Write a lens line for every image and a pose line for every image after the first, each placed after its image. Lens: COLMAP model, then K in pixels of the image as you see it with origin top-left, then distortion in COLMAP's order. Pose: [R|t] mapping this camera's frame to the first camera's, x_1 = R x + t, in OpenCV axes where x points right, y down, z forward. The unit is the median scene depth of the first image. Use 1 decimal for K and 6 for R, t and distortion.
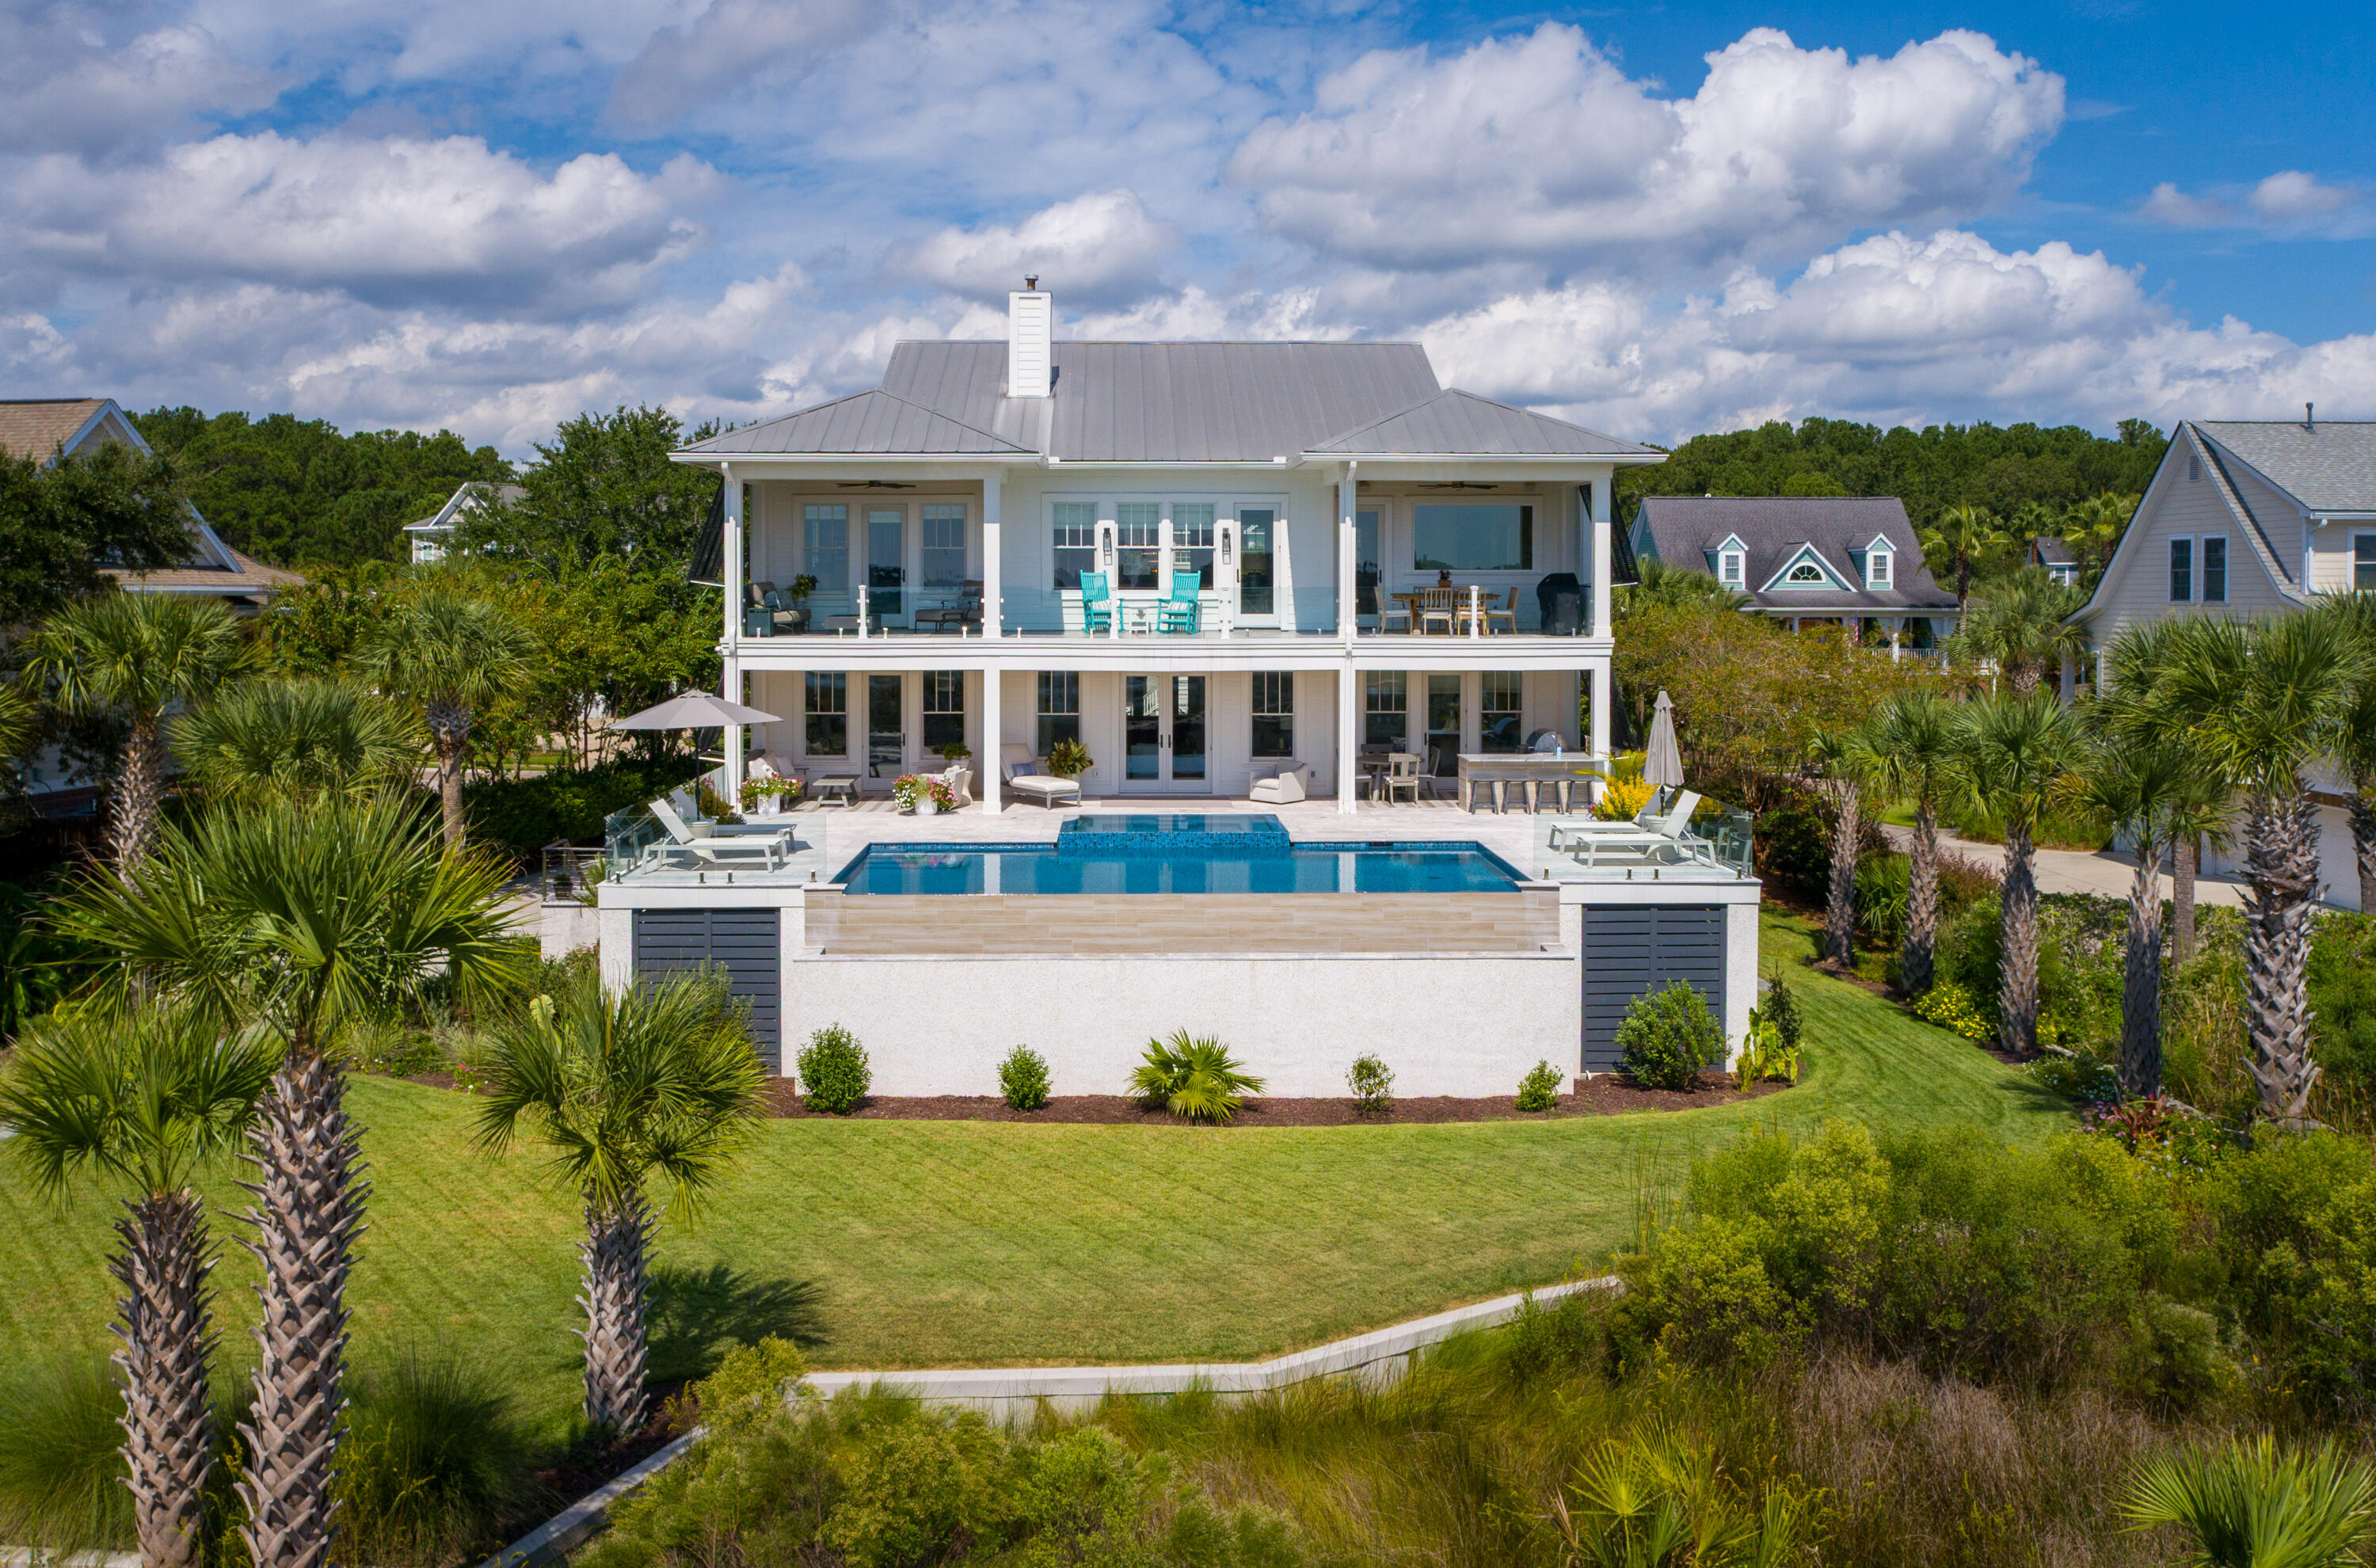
lens RADIAL K [[1826.9, 0, 1185.2], [0, 1826.9, 749.2], [0, 0, 1]] dist [-0.007272, -0.005026]
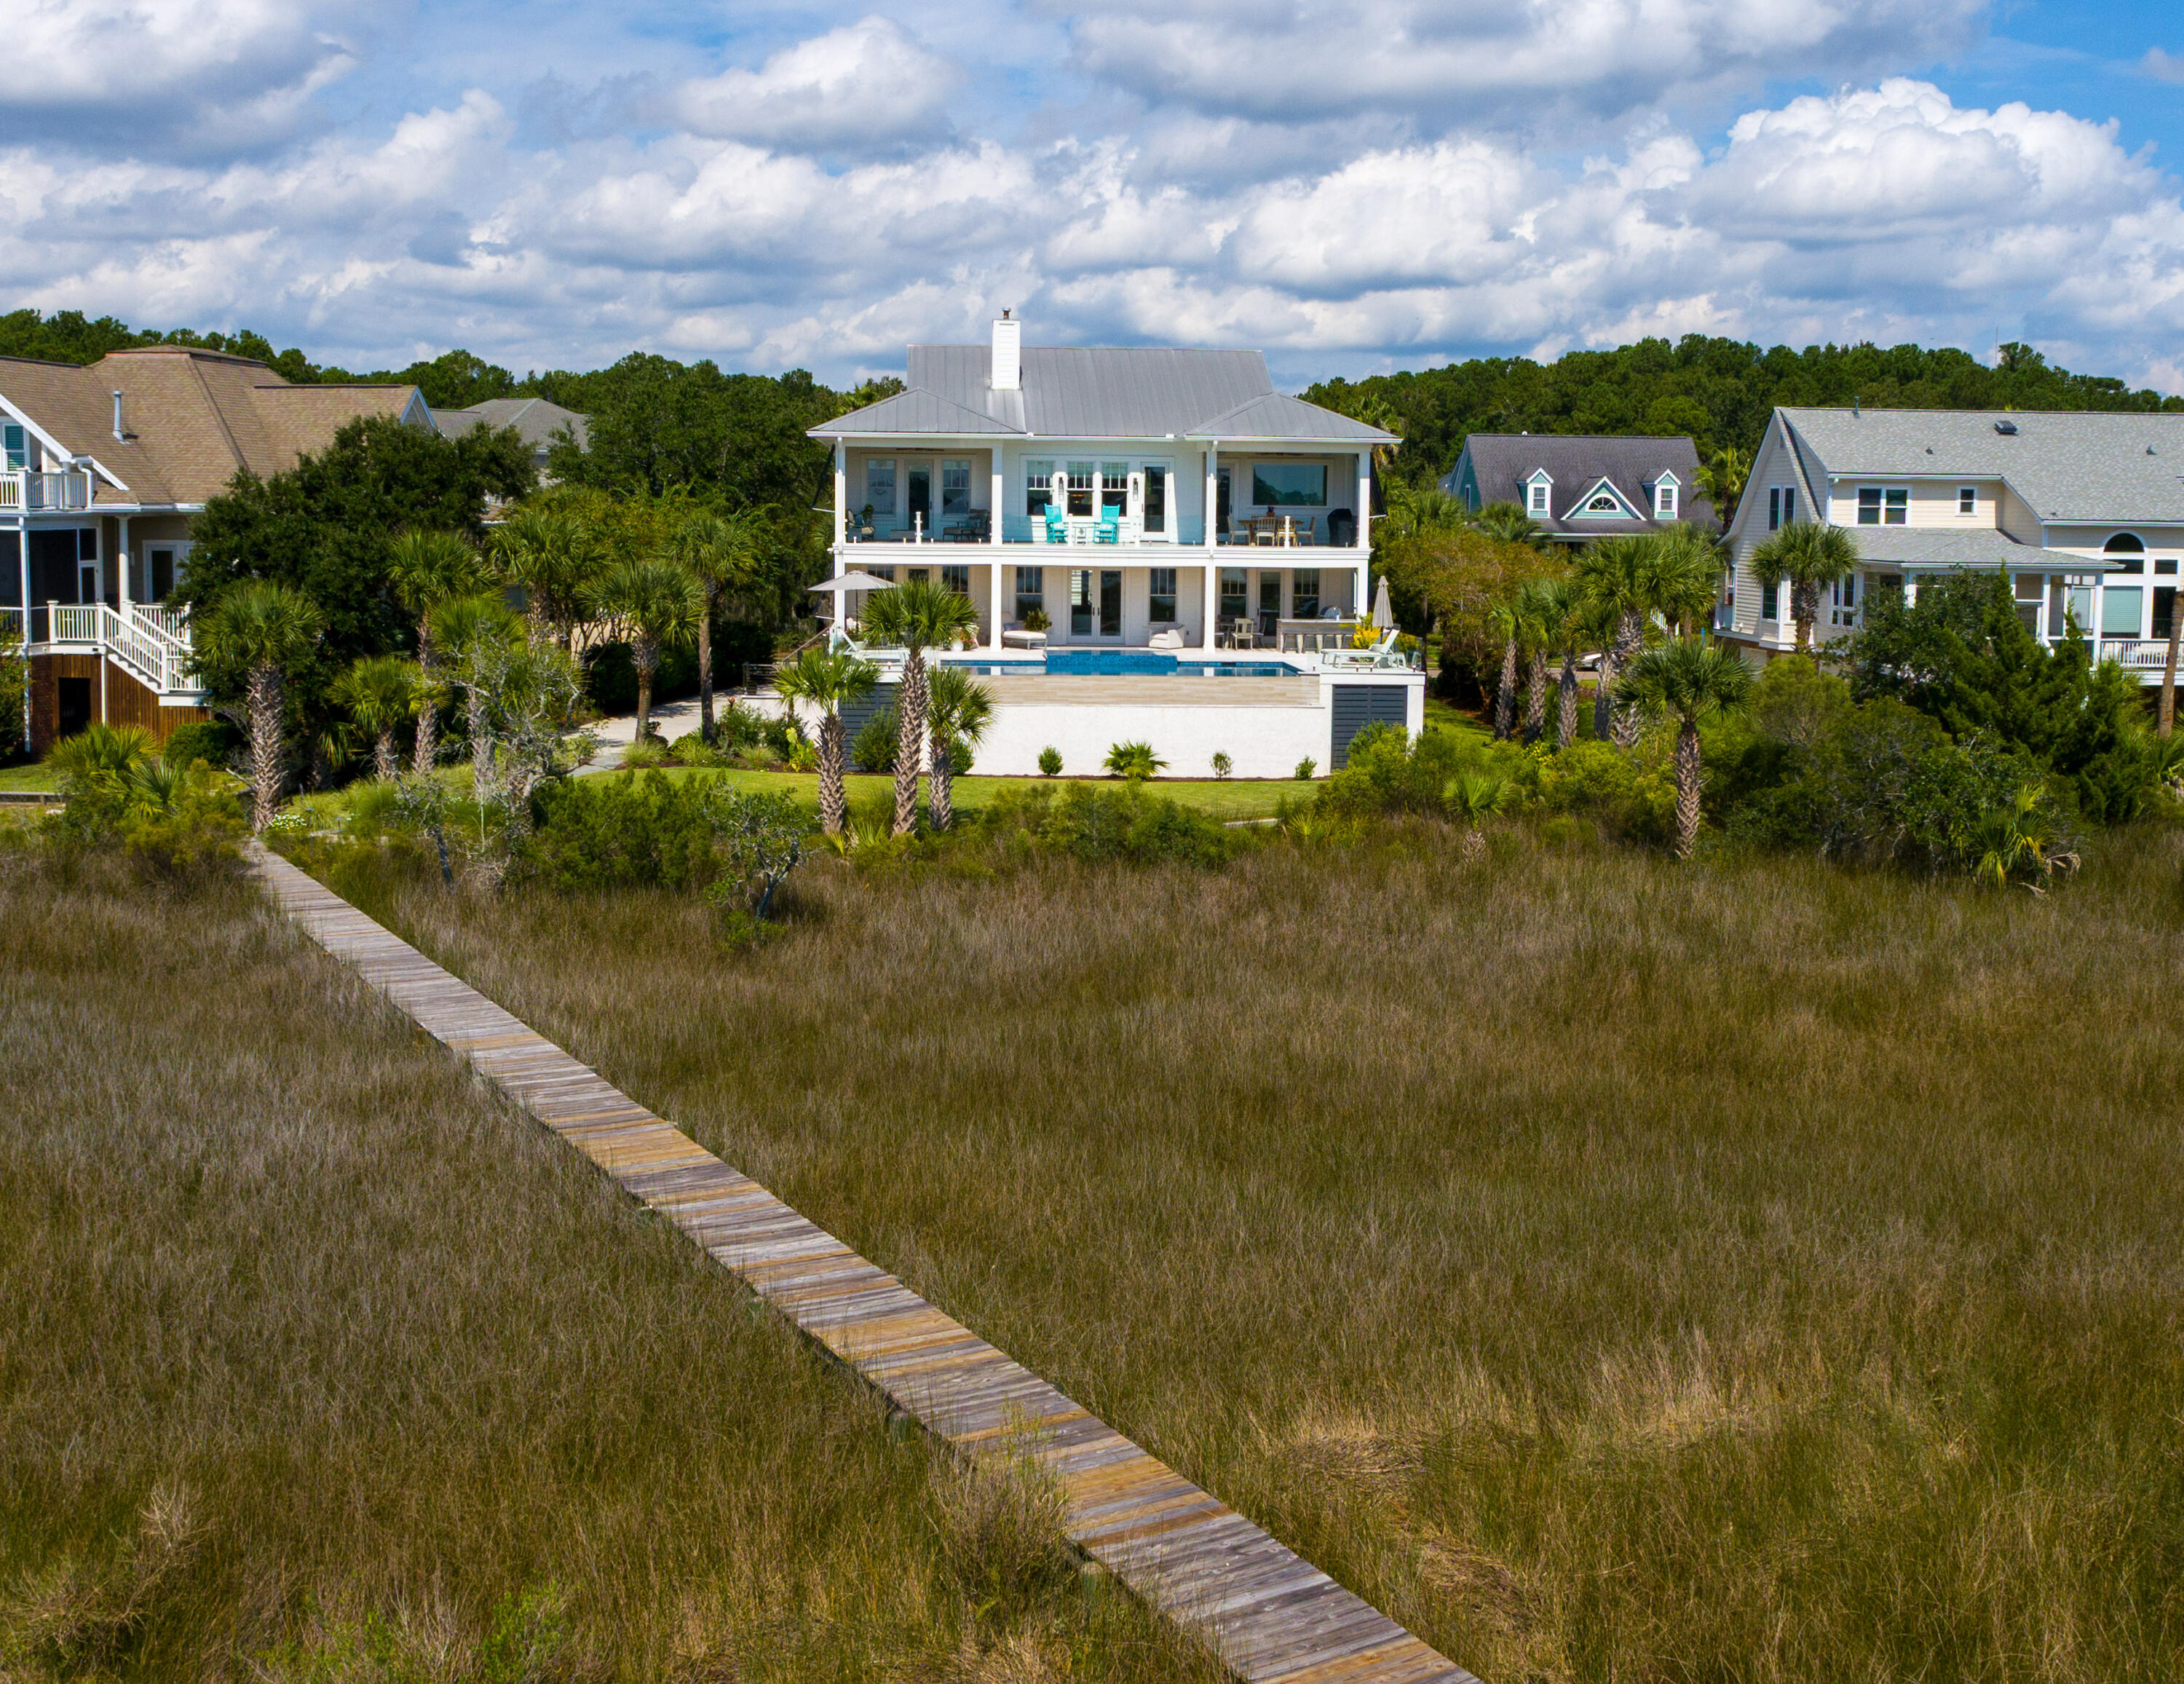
lens RADIAL K [[2177.6, 0, 1092.0], [0, 2177.6, 842.0], [0, 0, 1]] dist [-0.013492, -0.010555]
pose [[0.999178, 0.004138, 0.040334, -0.092922], [-0.006759, 0.997858, 0.065066, 0.074932], [-0.039979, -0.065285, 0.997065, -0.938676]]
